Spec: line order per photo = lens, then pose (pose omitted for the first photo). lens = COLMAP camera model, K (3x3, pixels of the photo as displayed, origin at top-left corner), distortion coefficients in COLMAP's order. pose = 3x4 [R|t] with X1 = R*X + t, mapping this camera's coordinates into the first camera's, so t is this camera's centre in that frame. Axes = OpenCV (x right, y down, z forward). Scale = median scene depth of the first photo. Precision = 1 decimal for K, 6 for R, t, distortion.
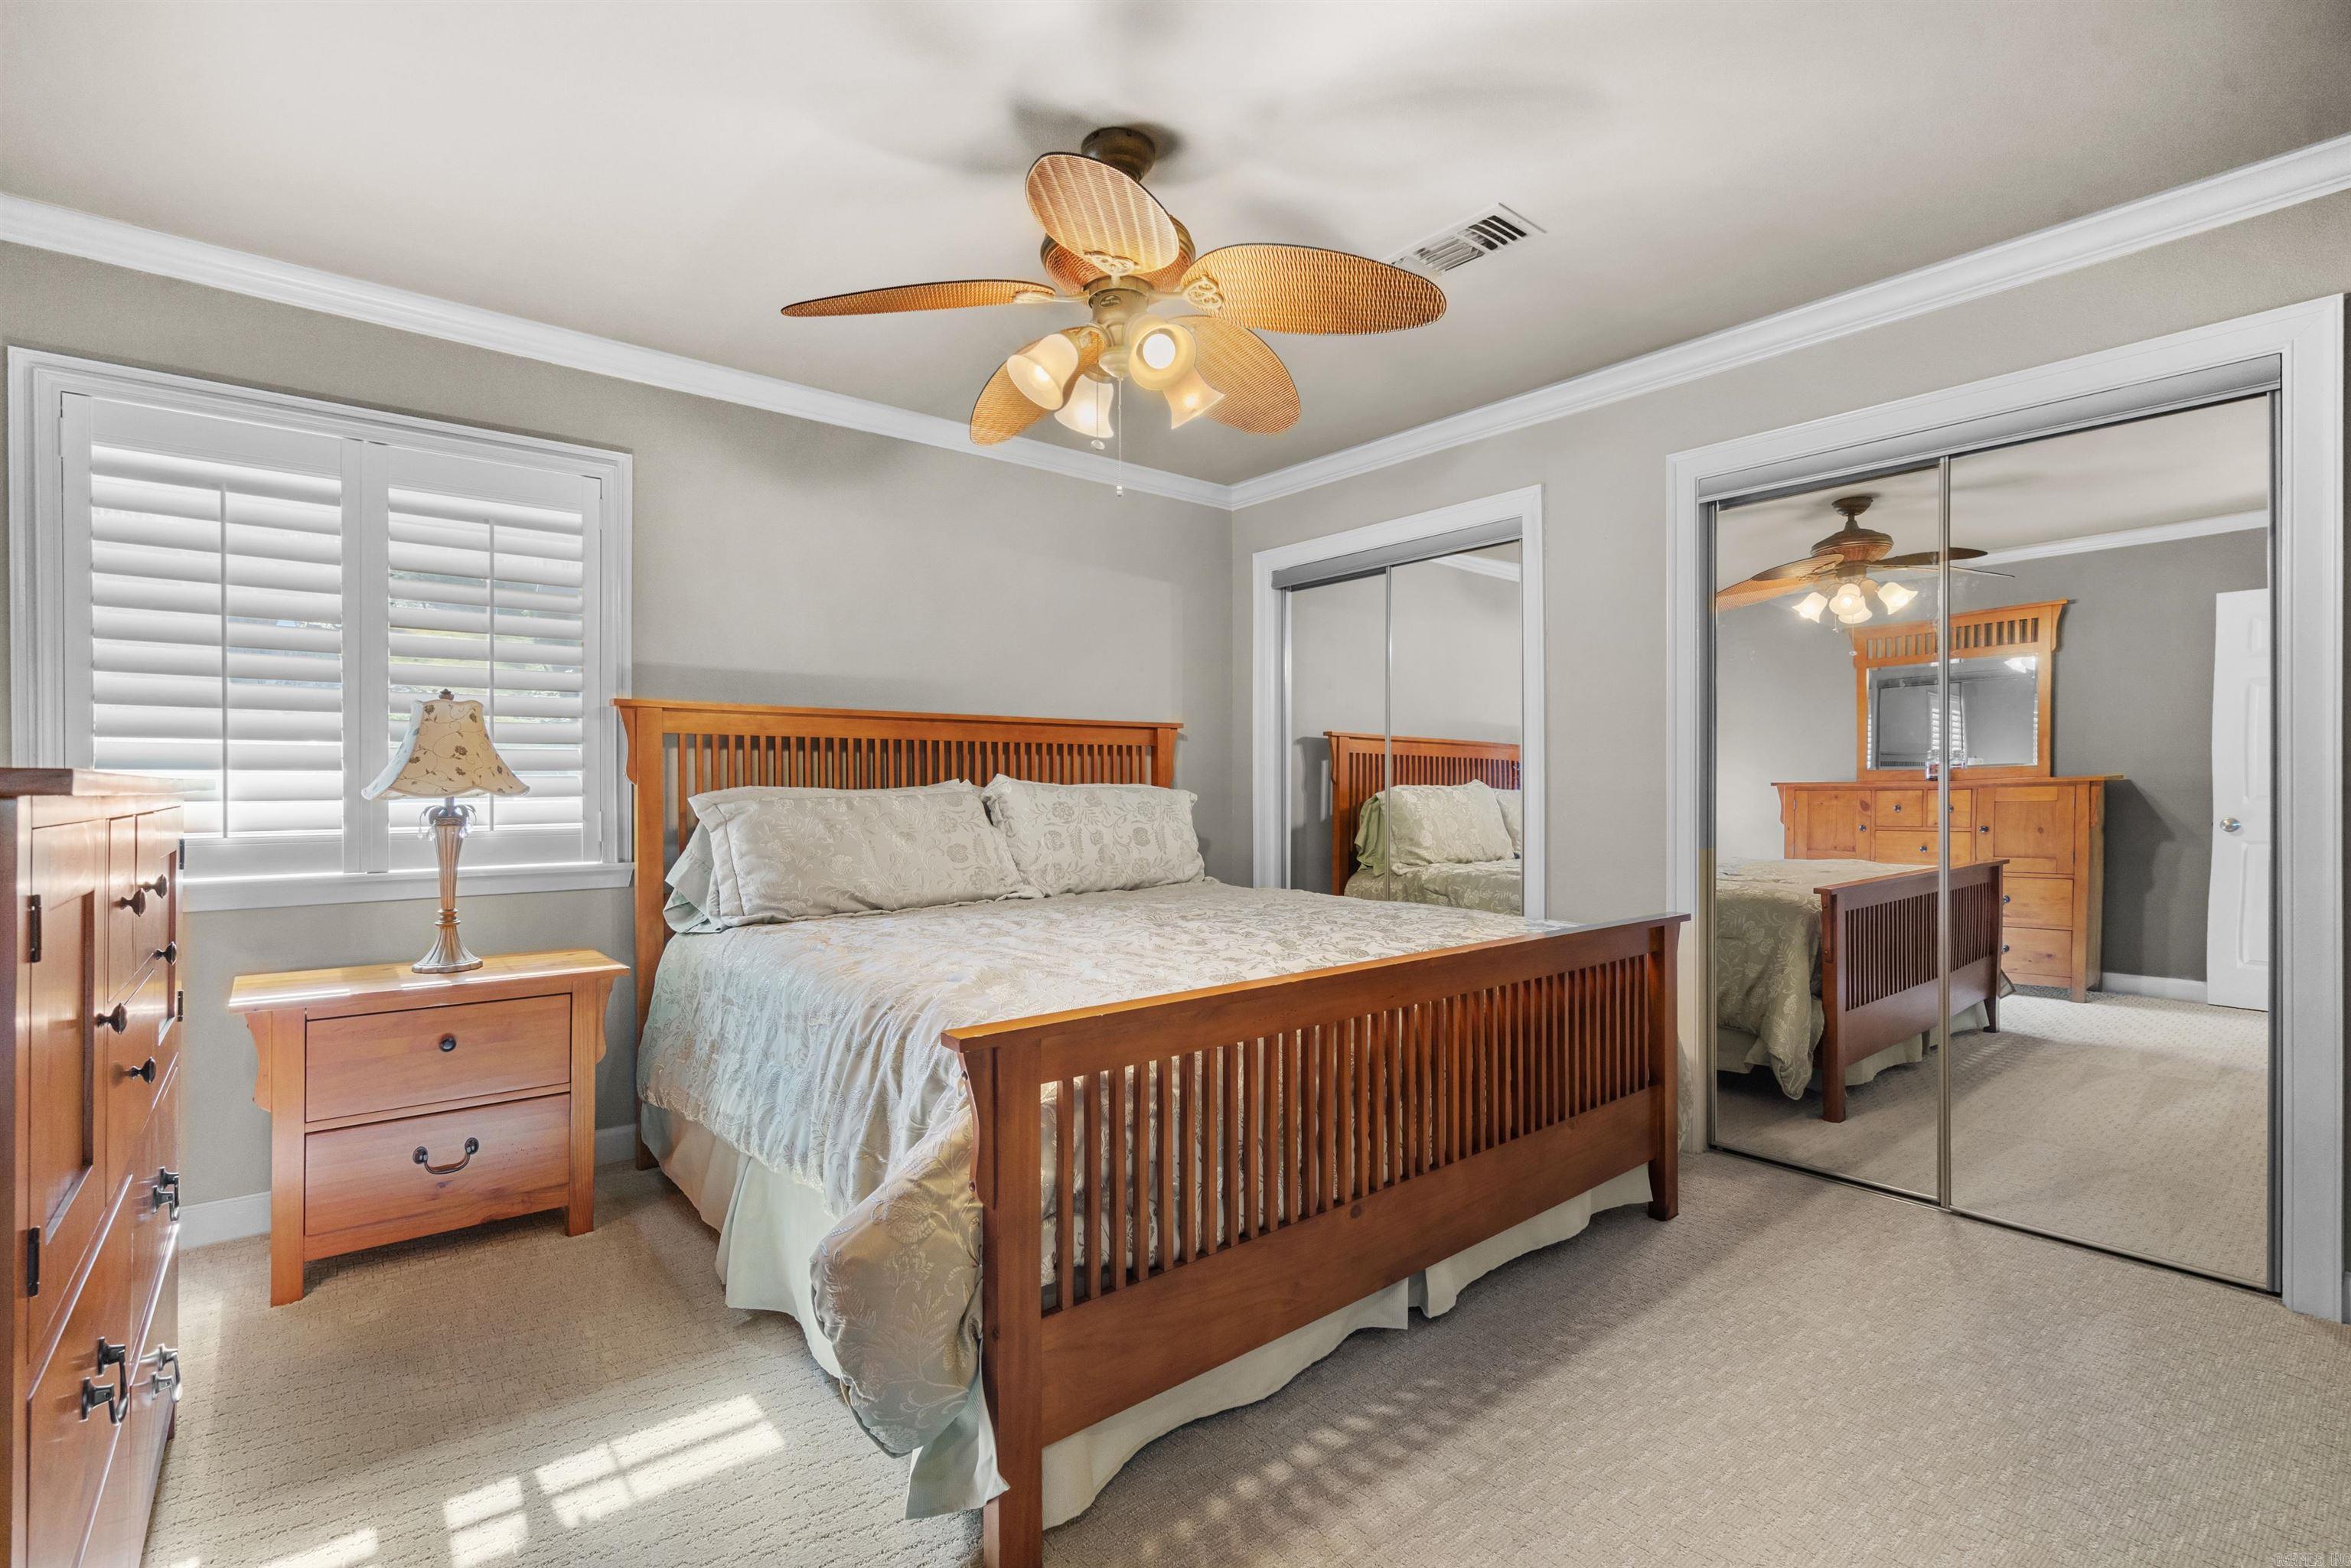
lens RADIAL K [[1072.7, 0, 1173.3], [0, 1072.7, 785.2], [0, 0, 1]] dist [0.001345, 0.001260]
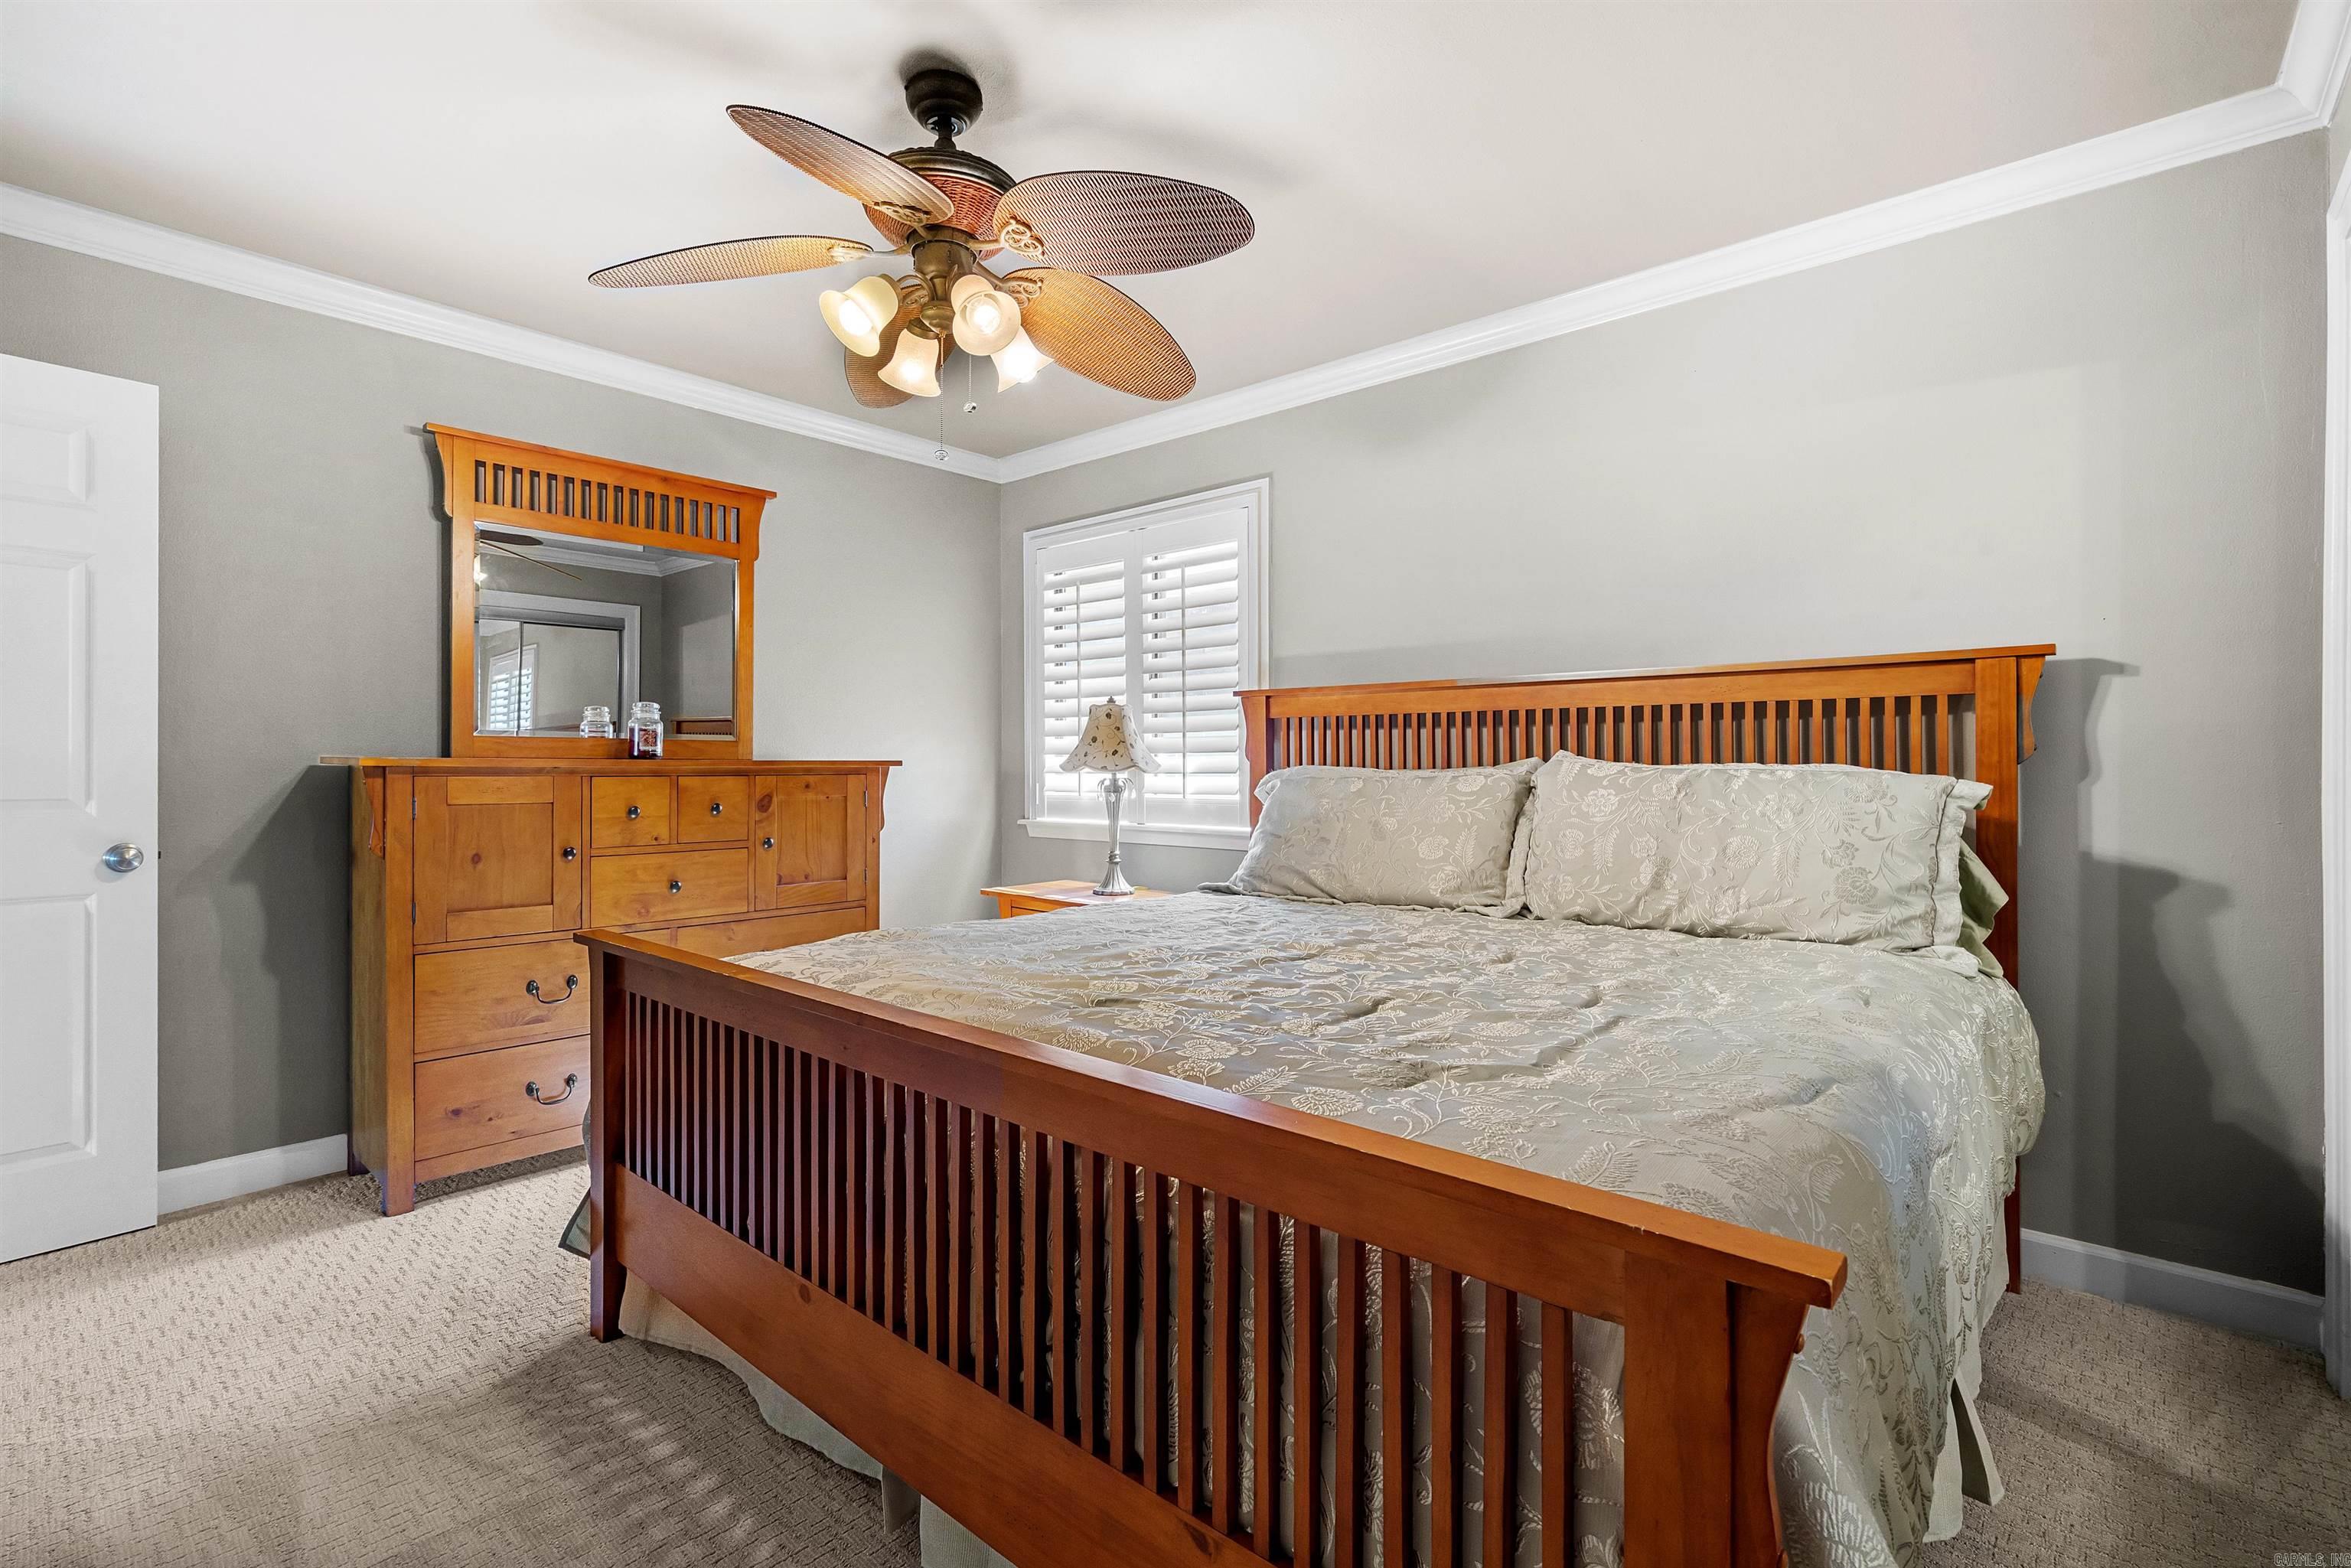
lens RADIAL K [[1072.7, 0, 1169.0], [0, 1072.7, 773.6], [0, 0, 1]] dist [0.001345, 0.001260]
pose [[0.157998, 0.014955, -0.987326, 0.726495], [0.002875, 0.999874, 0.015605, -0.009016], [0.987435, -0.005304, 0.157935, 0.822750]]
